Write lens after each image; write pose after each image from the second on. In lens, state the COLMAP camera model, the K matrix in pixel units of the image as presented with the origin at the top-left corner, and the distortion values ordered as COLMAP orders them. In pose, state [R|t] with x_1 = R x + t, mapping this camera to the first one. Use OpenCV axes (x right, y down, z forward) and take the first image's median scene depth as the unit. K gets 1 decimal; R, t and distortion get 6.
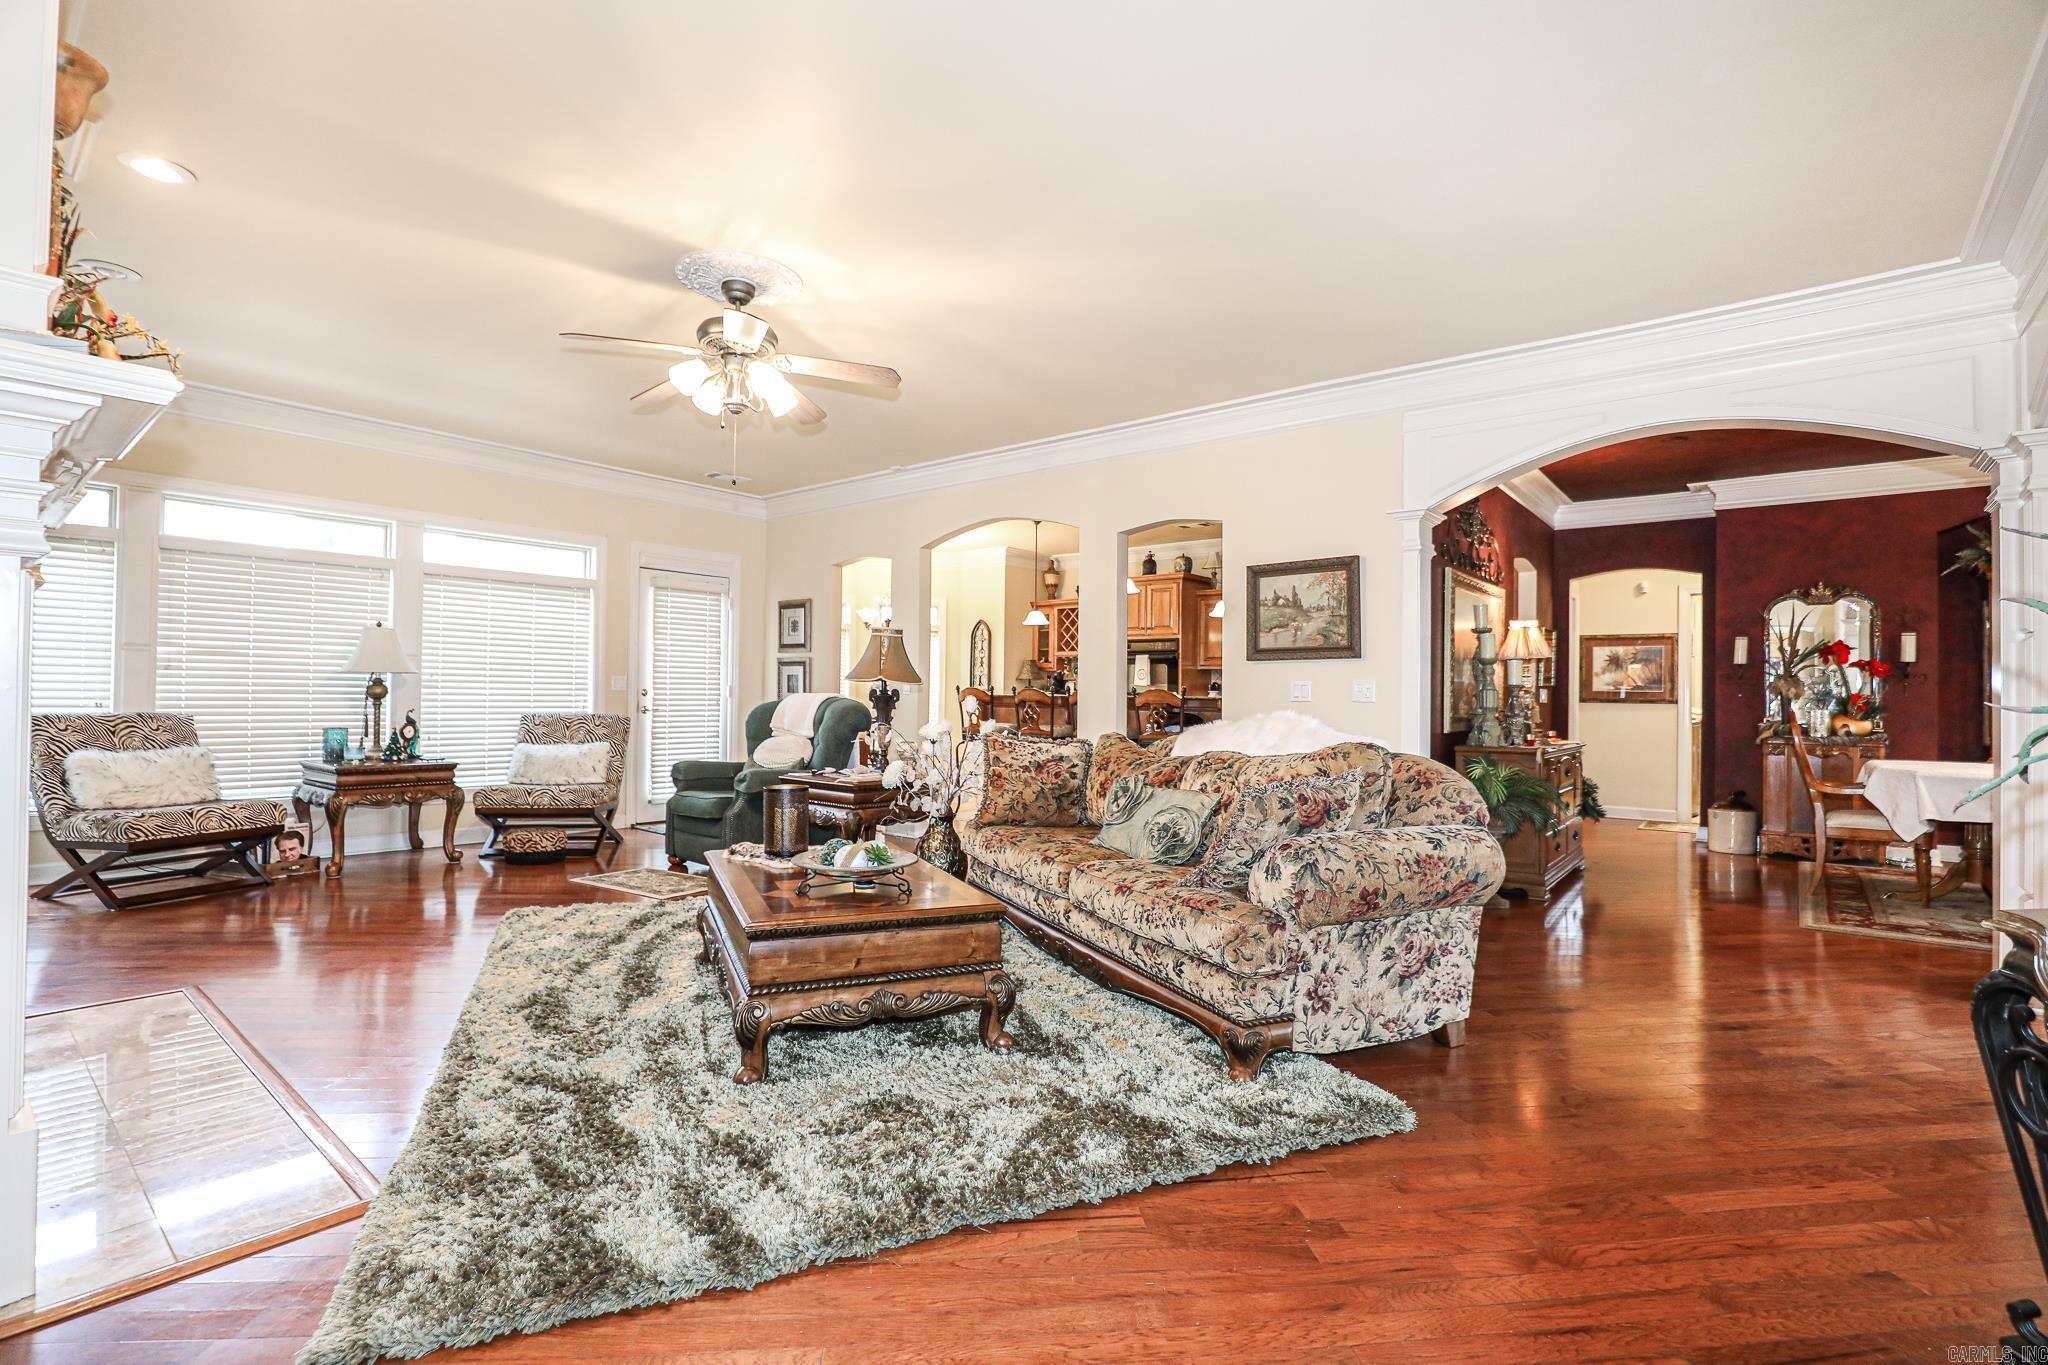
lens RADIAL K [[928.1, 0, 990.6], [0, 928.1, 688.0], [0, 0, 1]] dist [-0.025452, 0.003013]
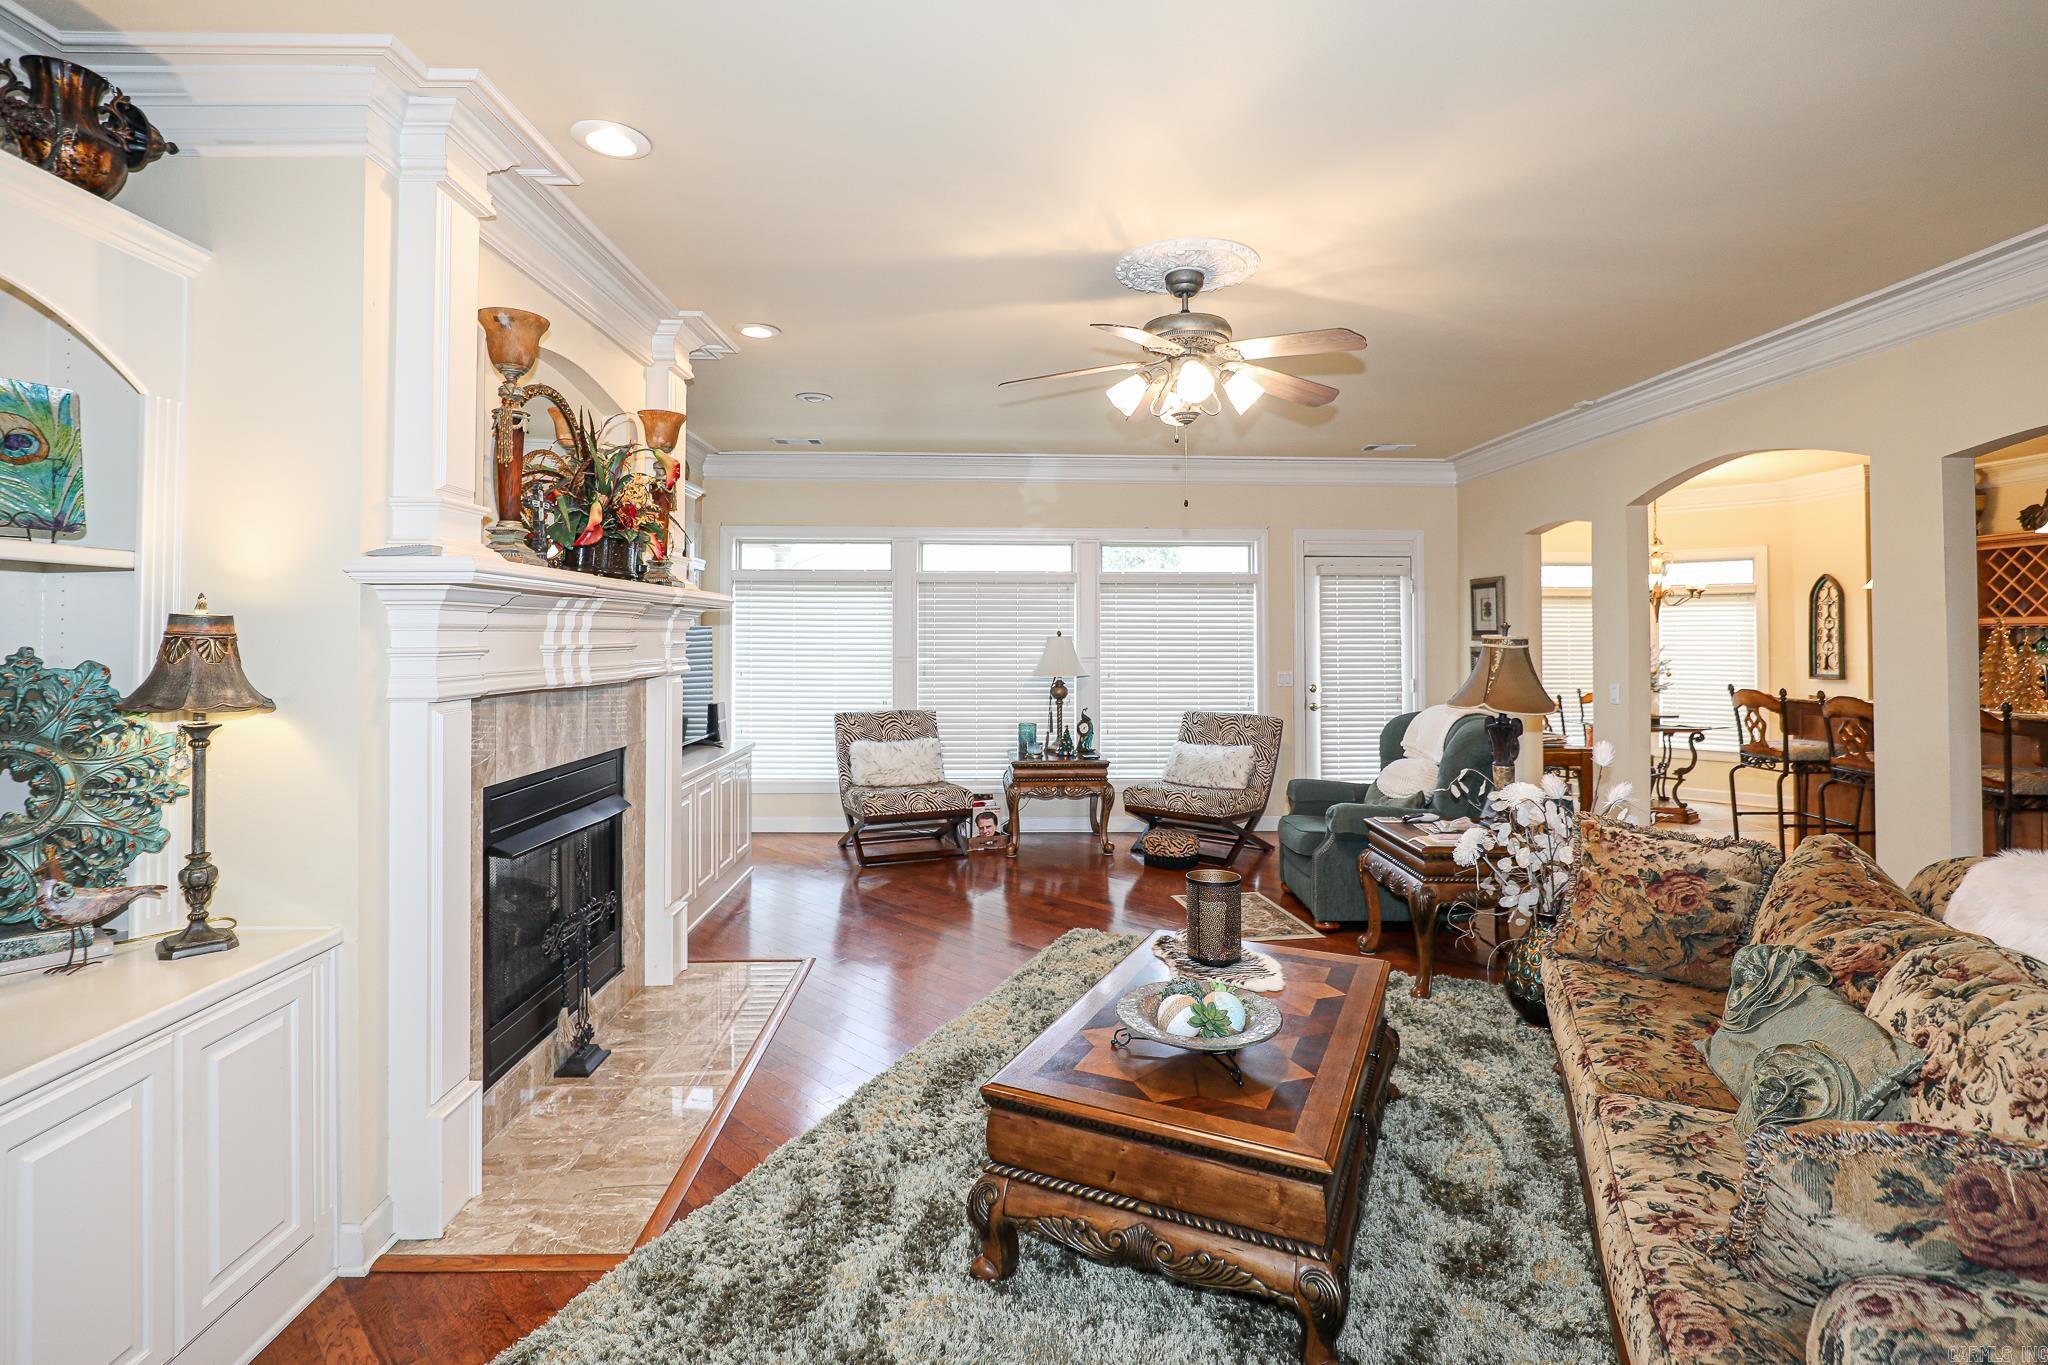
lens RADIAL K [[928.1, 0, 1037.5], [0, 928.1, 622.7], [0, 0, 1]] dist [-0.025452, 0.003013]
pose [[0.680362, -0.025197, -0.732443, 0.172598], [0.015170, 0.999679, -0.020299, -0.063908], [0.732719, 0.002700, 0.680526, 0.208519]]
